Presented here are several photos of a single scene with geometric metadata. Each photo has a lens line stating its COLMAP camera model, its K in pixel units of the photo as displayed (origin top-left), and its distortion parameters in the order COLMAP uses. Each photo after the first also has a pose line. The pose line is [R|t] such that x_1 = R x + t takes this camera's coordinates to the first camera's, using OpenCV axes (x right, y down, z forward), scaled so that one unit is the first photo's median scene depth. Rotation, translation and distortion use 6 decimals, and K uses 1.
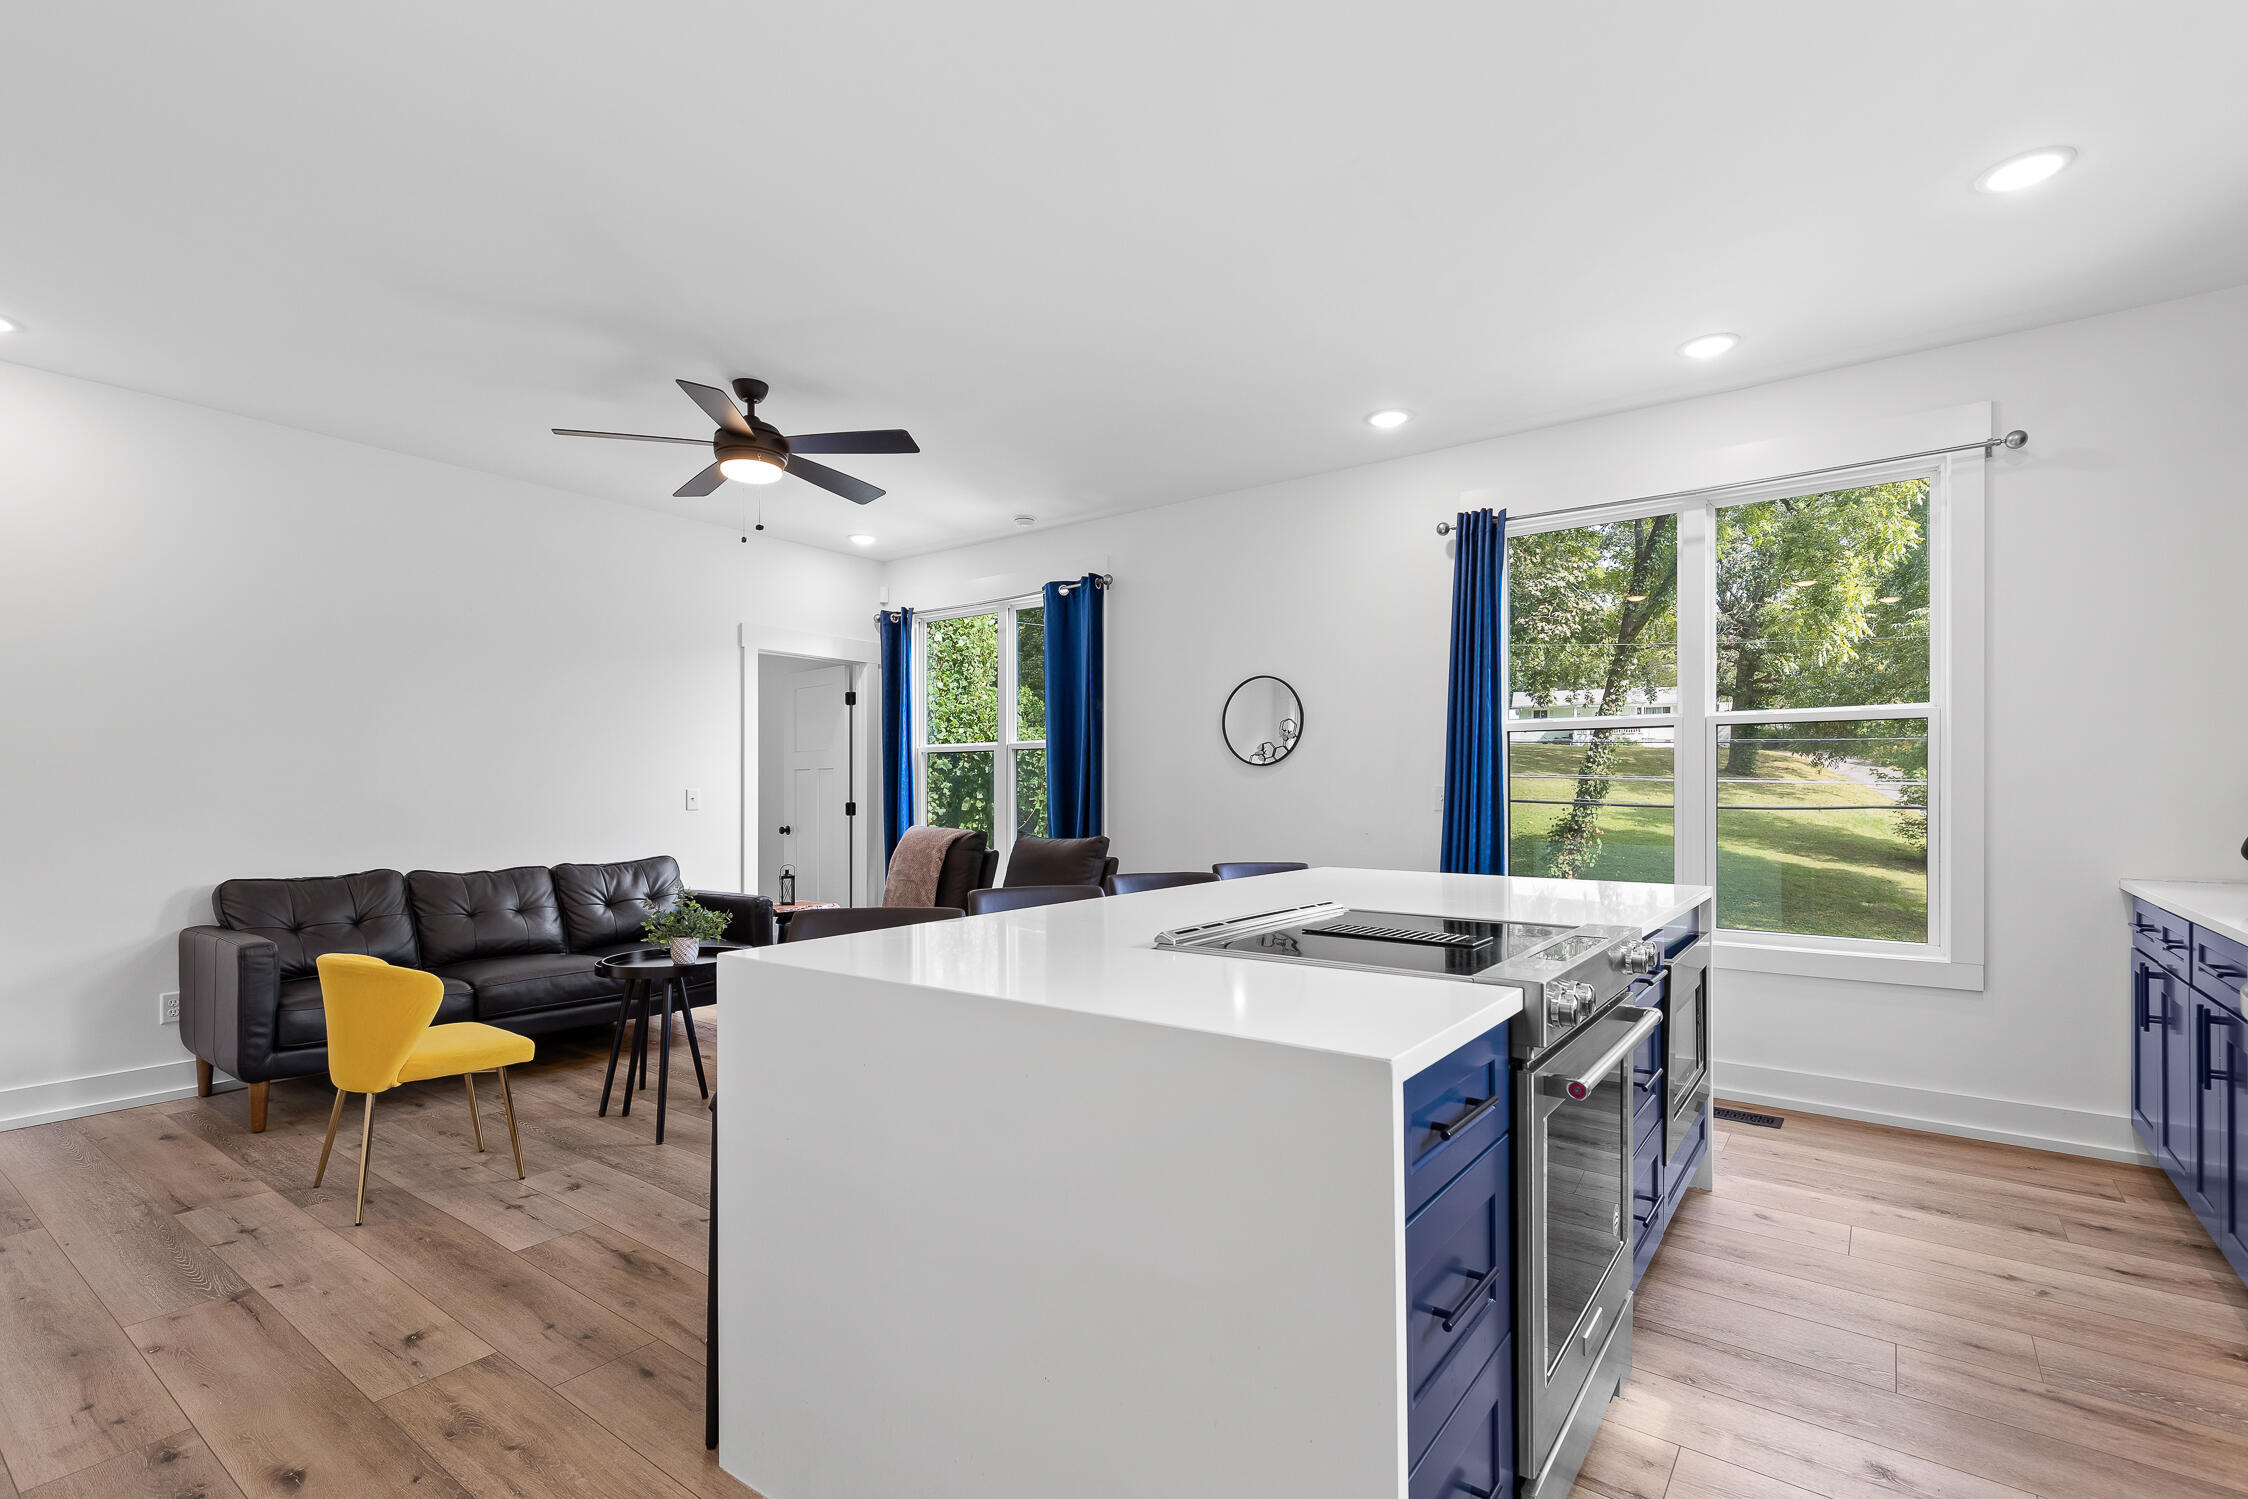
lens RADIAL K [[1023.5, 0, 1117.7], [0, 1023.5, 793.0], [0, 0, 1]] dist [0.007362, -0.000959]
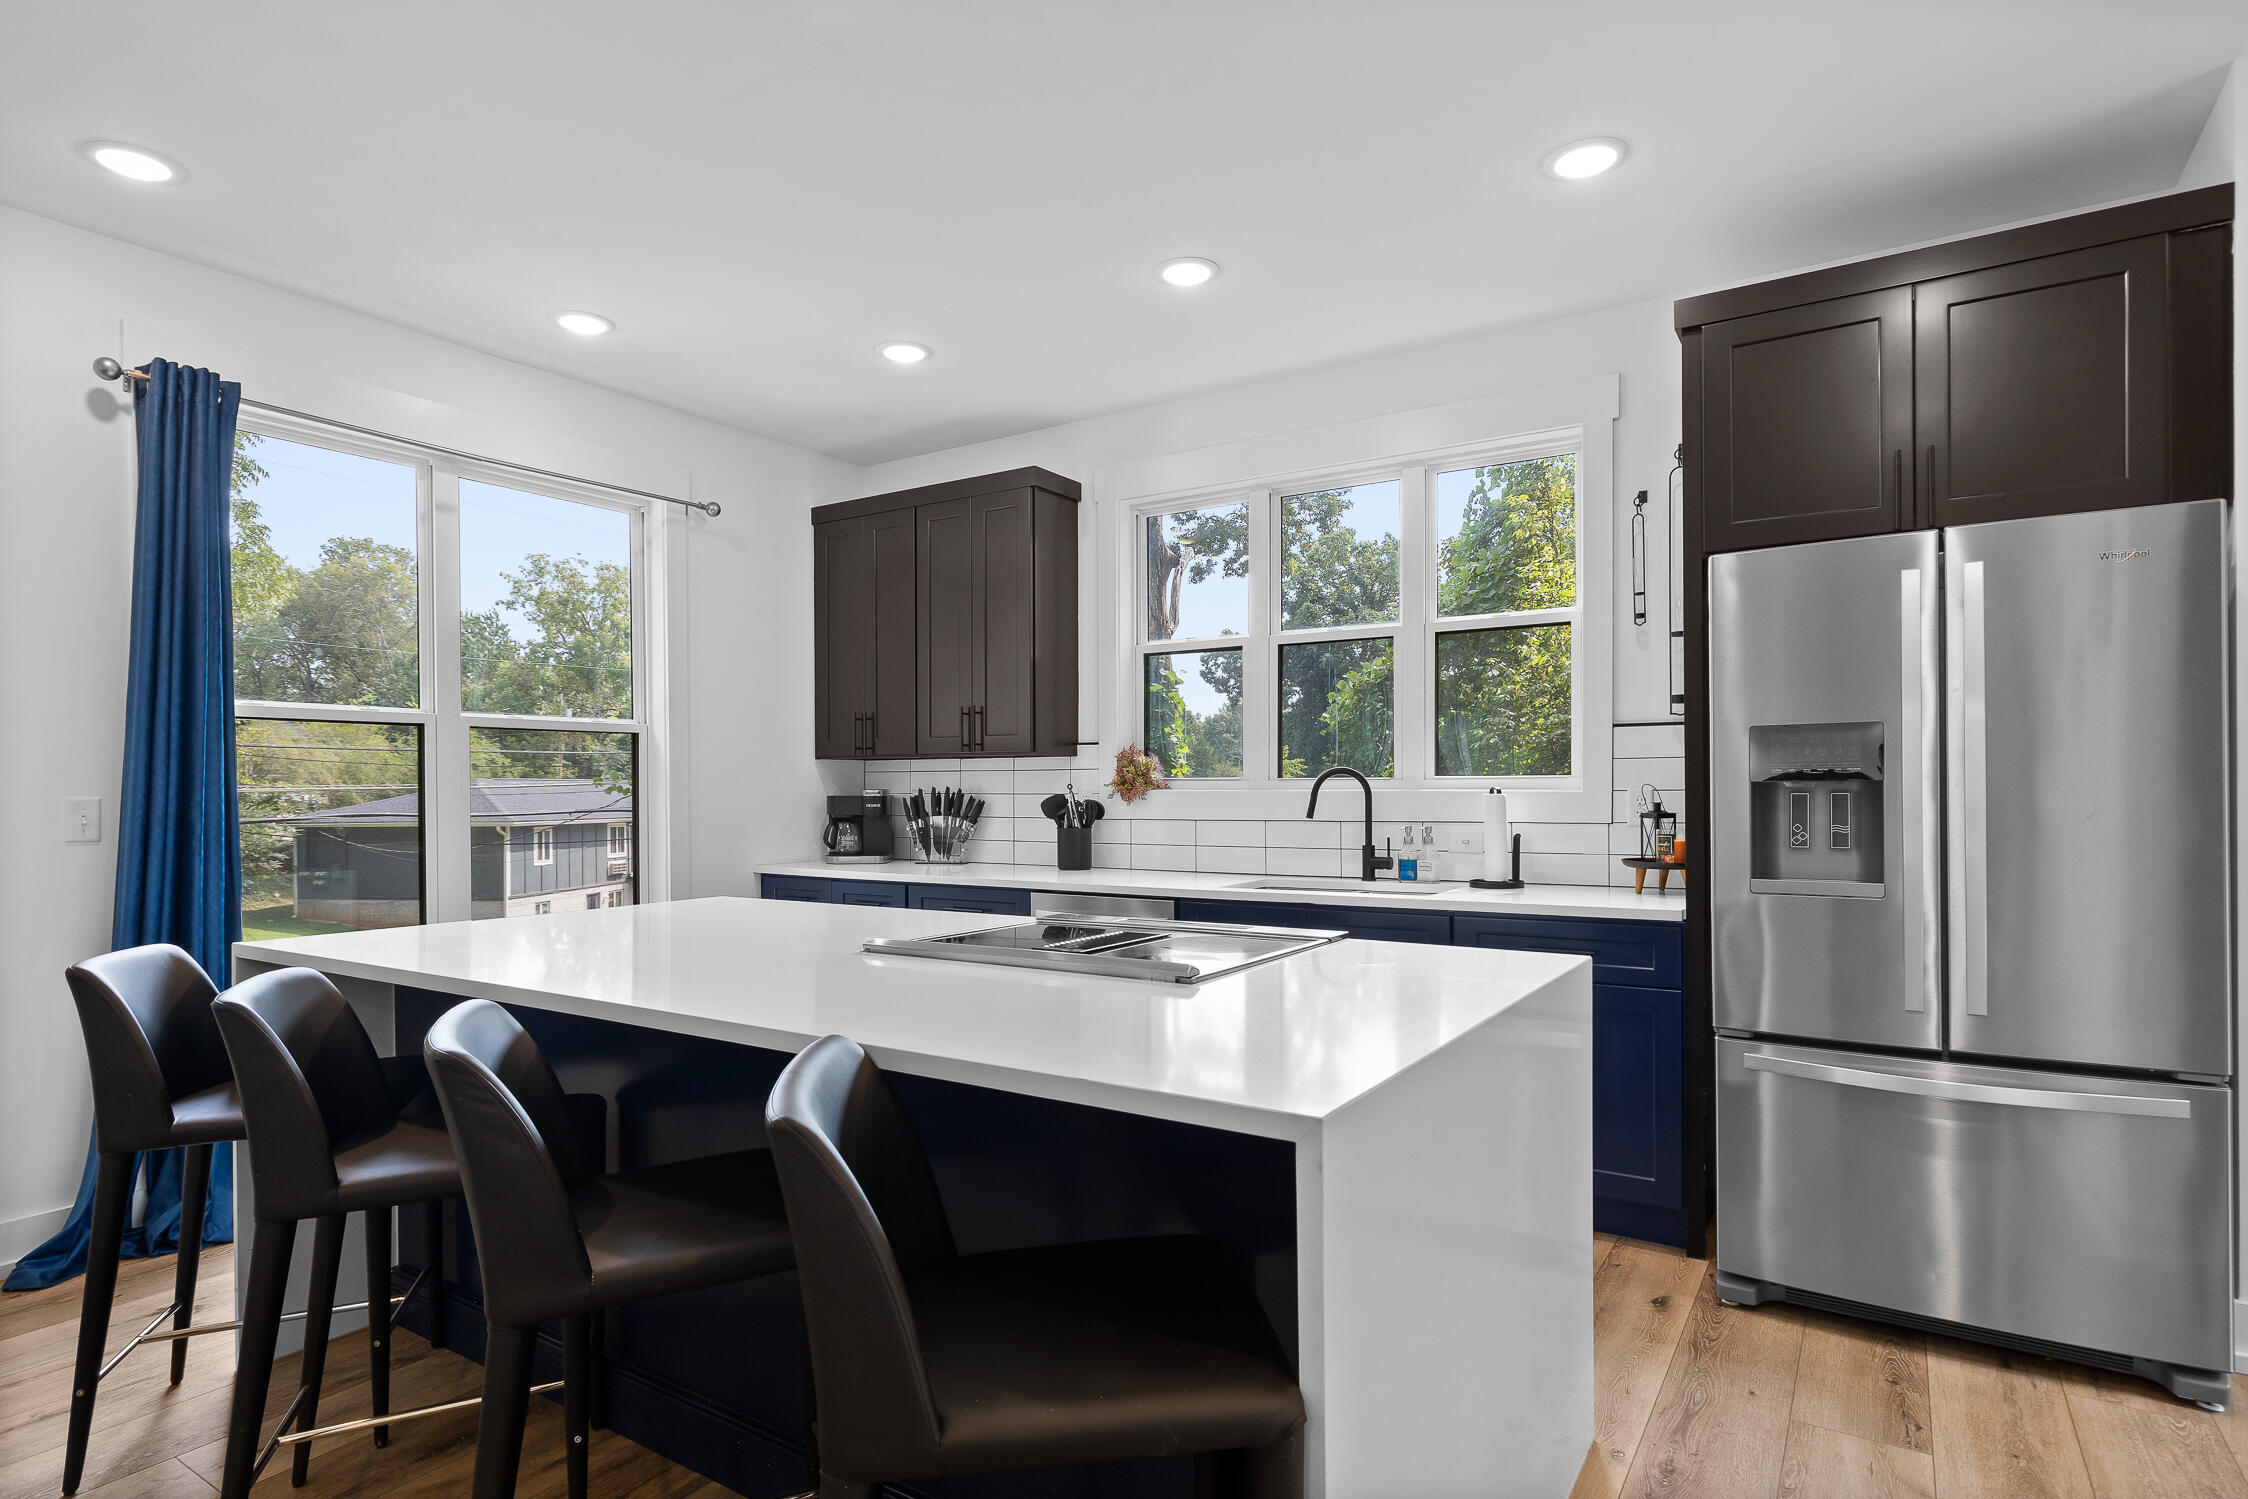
lens RADIAL K [[1151.3, 0, 1129.1], [0, 1151.3, 794.6], [0, 0, 1]] dist [0.001188, 0.001042]
pose [[-0.055059, -0.003403, 0.998477, -0.442635], [0.008127, 0.999960, 0.003856, -0.007499], [-0.998450, 0.008327, -0.055029, 0.508747]]
